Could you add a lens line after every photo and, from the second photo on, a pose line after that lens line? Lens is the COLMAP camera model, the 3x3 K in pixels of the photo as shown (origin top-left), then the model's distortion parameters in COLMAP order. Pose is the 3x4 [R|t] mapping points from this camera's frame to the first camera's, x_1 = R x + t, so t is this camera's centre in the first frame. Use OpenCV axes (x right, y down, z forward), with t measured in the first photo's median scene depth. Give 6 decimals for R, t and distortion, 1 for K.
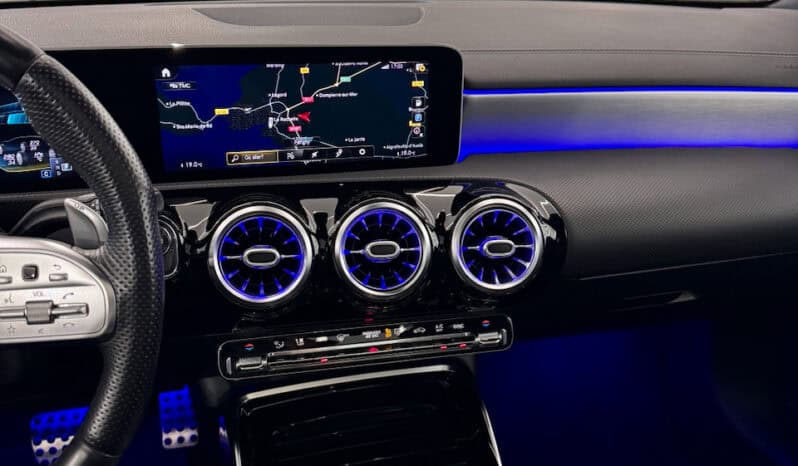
lens RADIAL K [[773.4, 0, 421.1], [0, 773.4, 235.8], [0, 0, 1]] dist [0.024780, 0.000000]
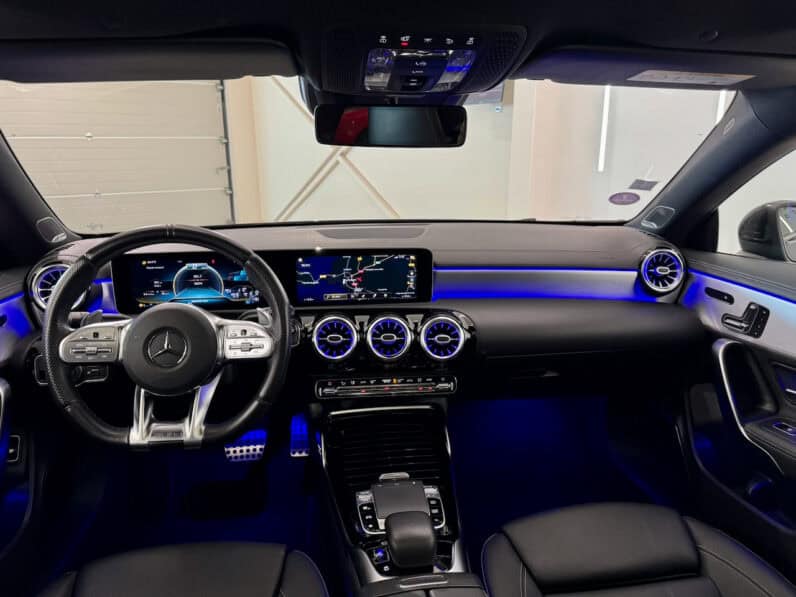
lens RADIAL K [[572.7, 0, 415.5], [0, 572.7, 292.5], [0, 0, 1]] dist [0.043900, -0.067648]
pose [[0.990661, 0.013181, -0.135710, 0.236617], [-0.032541, 0.989412, -0.141440, 0.113368], [0.132409, 0.144535, 0.980601, -0.593320]]
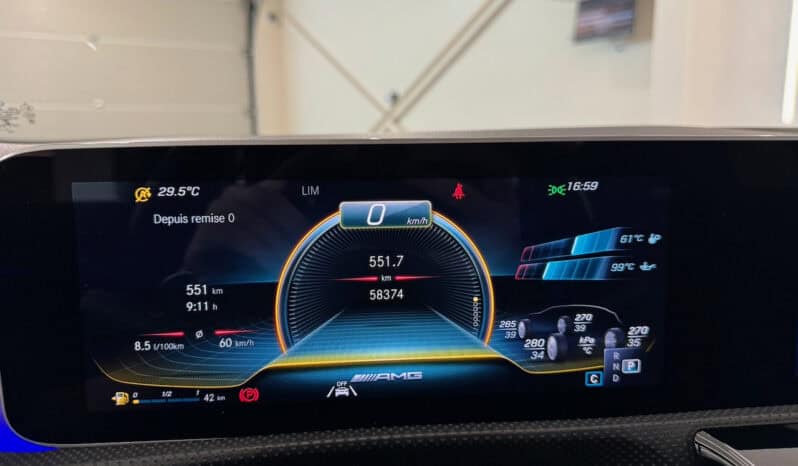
lens RADIAL K [[773.4, 0, 423.3], [0, 773.4, 234.1], [0, 0, 1]] dist [0.024780, 0.000000]
pose [[0.987808, 0.005515, -0.155580, -0.489020], [-0.038308, 0.977254, -0.208582, -0.058779], [0.150891, 0.211999, 0.965551, 0.449133]]
